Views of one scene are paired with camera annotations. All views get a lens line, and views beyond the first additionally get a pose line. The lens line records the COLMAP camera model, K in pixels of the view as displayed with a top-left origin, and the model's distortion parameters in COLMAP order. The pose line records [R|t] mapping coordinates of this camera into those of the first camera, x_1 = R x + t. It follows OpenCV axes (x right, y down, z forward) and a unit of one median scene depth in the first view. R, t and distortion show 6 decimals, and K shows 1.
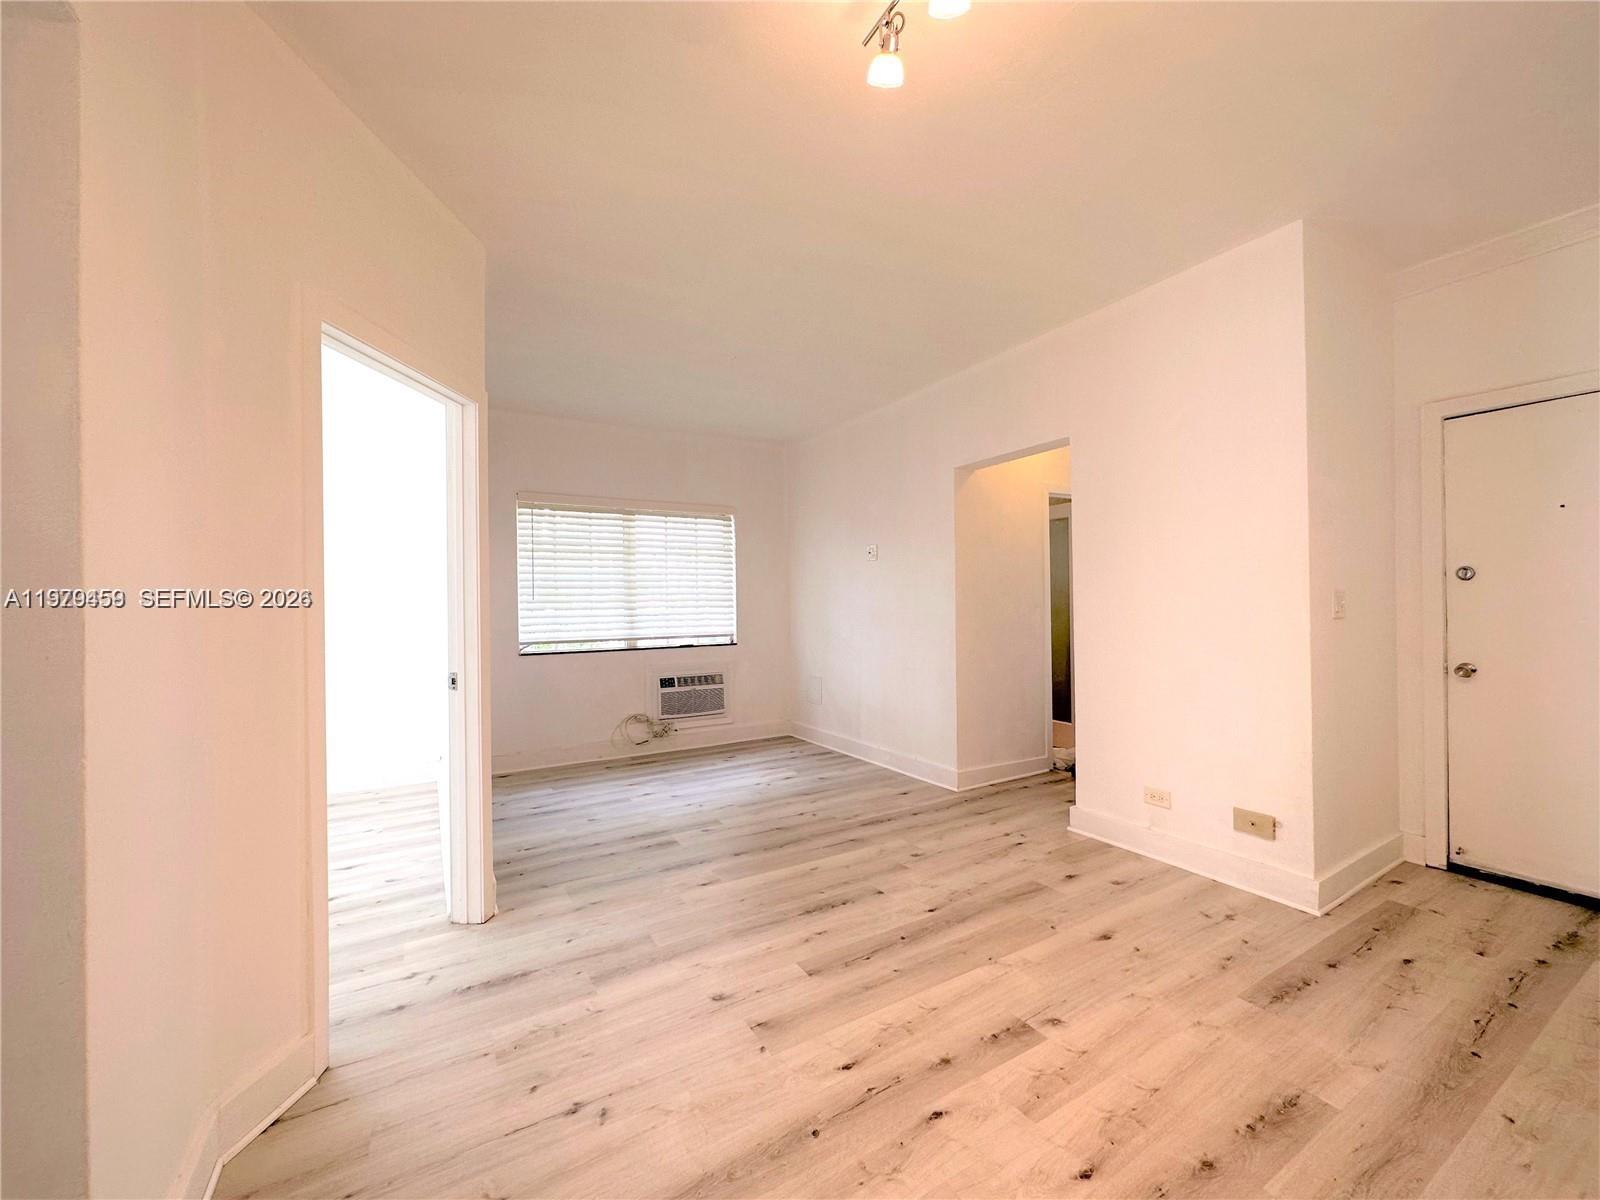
lens RADIAL K [[639.0, 0, 800.0], [0, 639.0, 600.0], [0, 0, 1]] dist [-0.002961, 0.000699]
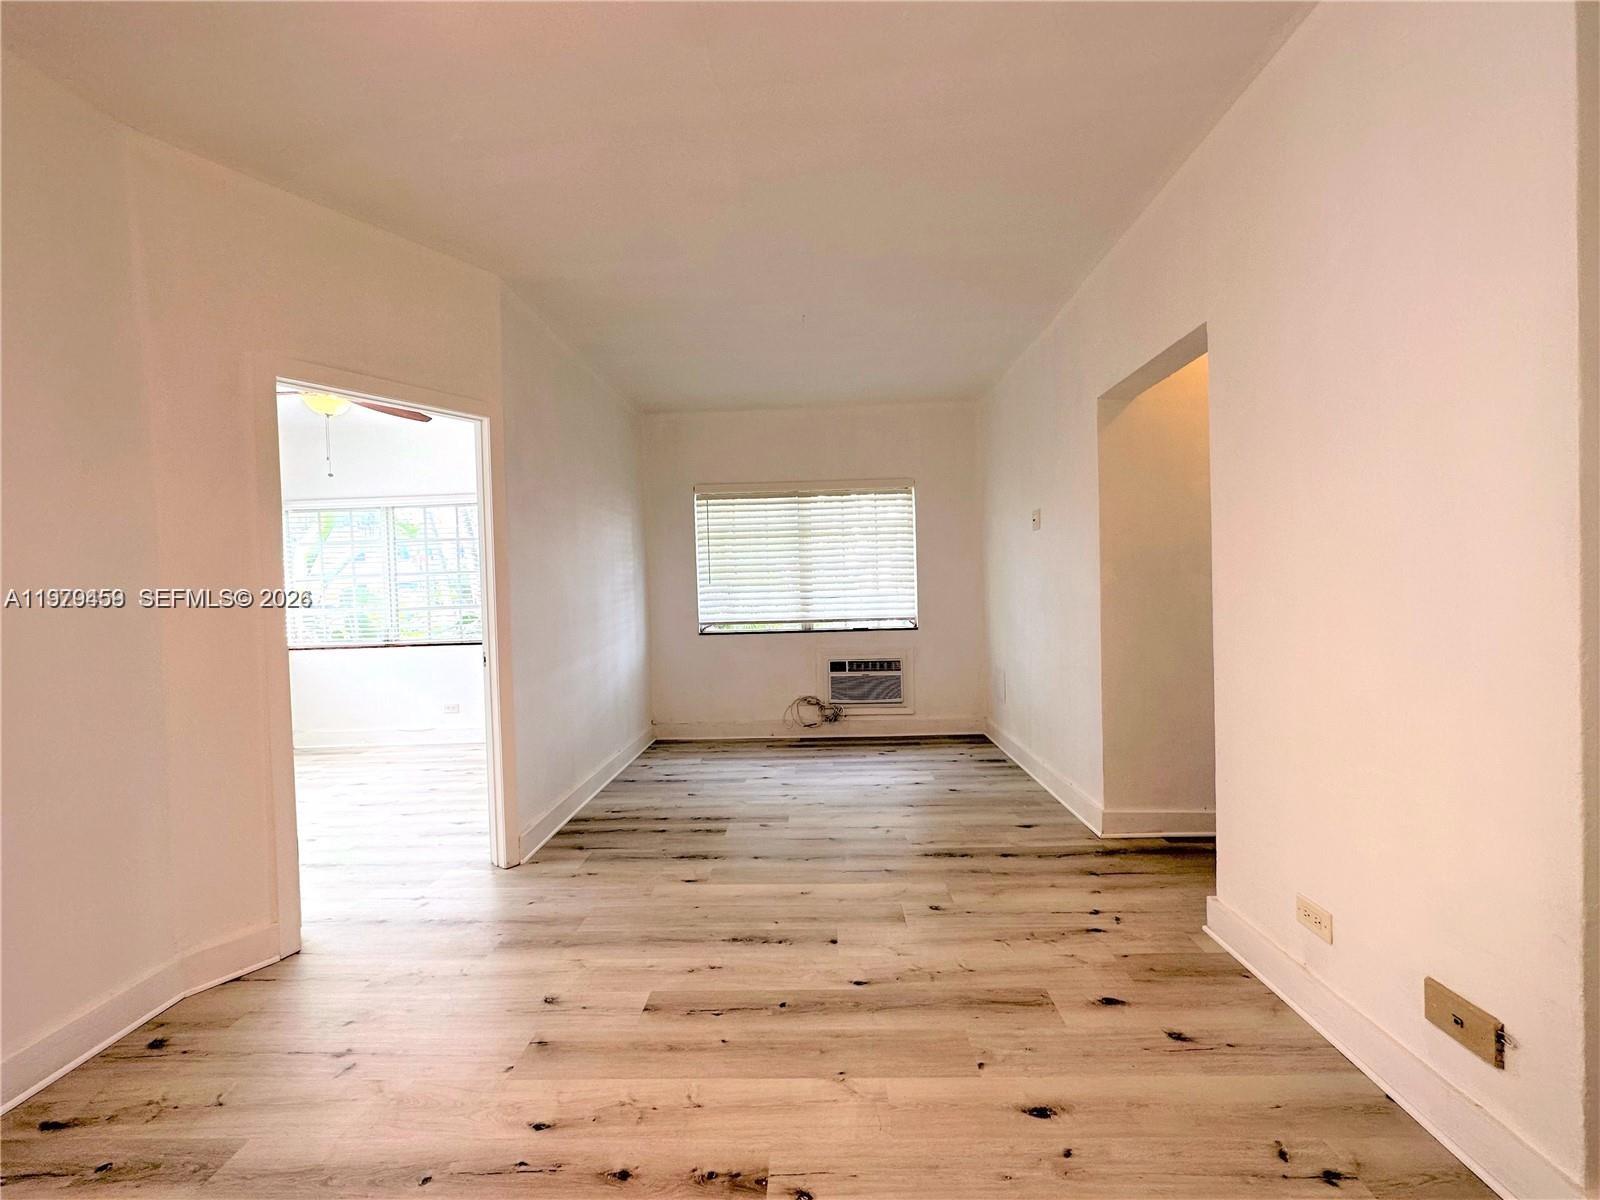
lens RADIAL K [[639.0, 0, 800.0], [0, 639.0, 600.0], [0, 0, 1]] dist [-0.002961, 0.000699]
pose [[0.843935, 0.001675, -0.536442, 0.351126], [0.017976, 0.999345, 0.031400, -0.004929], [0.536144, -0.036143, 0.843353, 0.199554]]
